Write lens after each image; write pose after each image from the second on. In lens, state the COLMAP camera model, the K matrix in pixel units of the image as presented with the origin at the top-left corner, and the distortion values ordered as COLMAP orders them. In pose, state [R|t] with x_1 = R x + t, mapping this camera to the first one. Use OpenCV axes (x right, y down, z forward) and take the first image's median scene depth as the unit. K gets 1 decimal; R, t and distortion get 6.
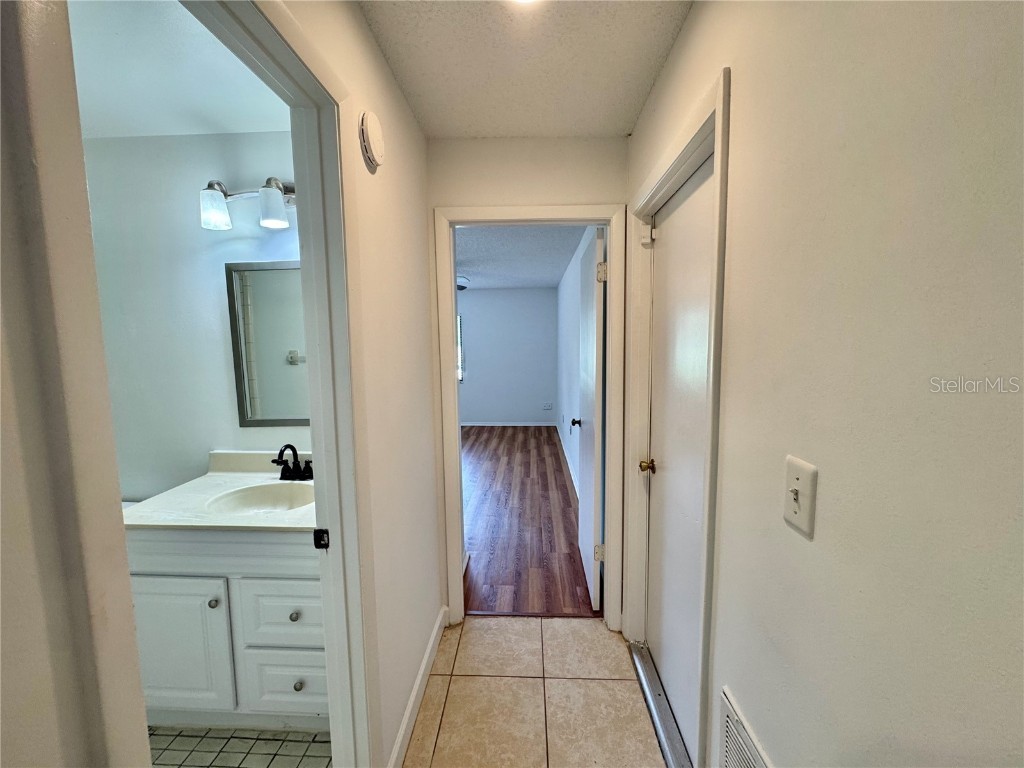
lens RADIAL K [[408.9, 0, 515.8], [0, 408.9, 389.3], [0, 0, 1]] dist [-0.005732, -0.000383]
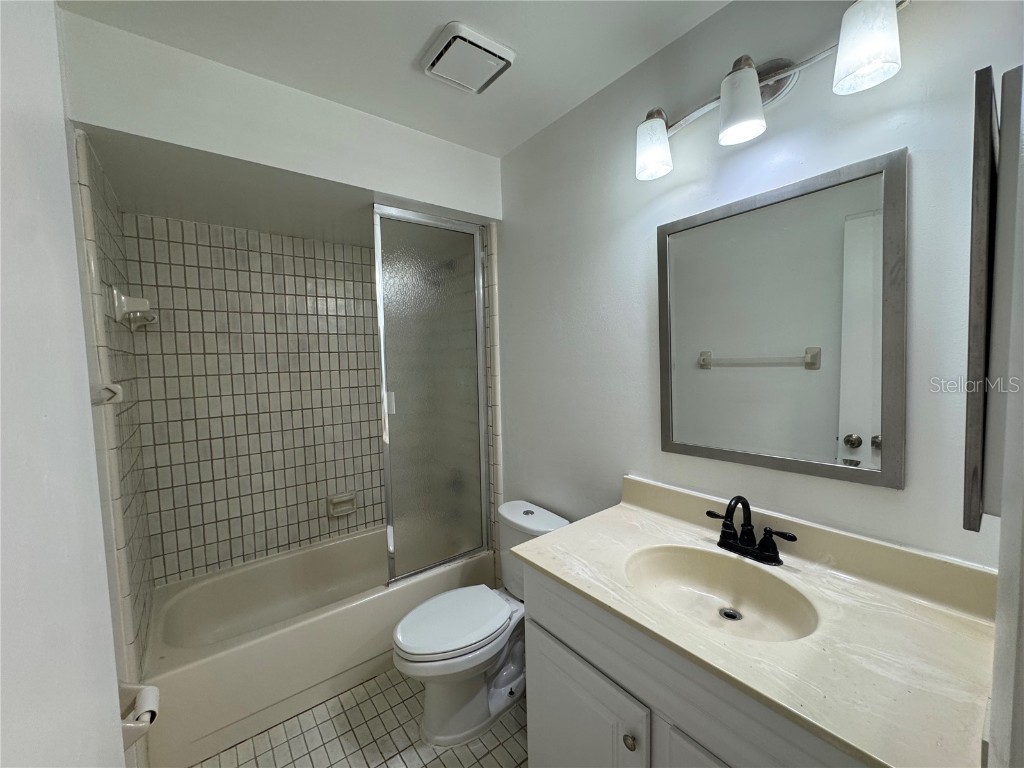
lens RADIAL K [[408.9, 0, 511.6], [0, 408.9, 384.7], [0, 0, 1]] dist [-0.005732, -0.000383]
pose [[0.647071, 0.033397, -0.761698, -0.315716], [-0.057299, 0.998345, -0.004903, -0.005992], [0.760274, 0.046817, 0.647914, 0.337711]]
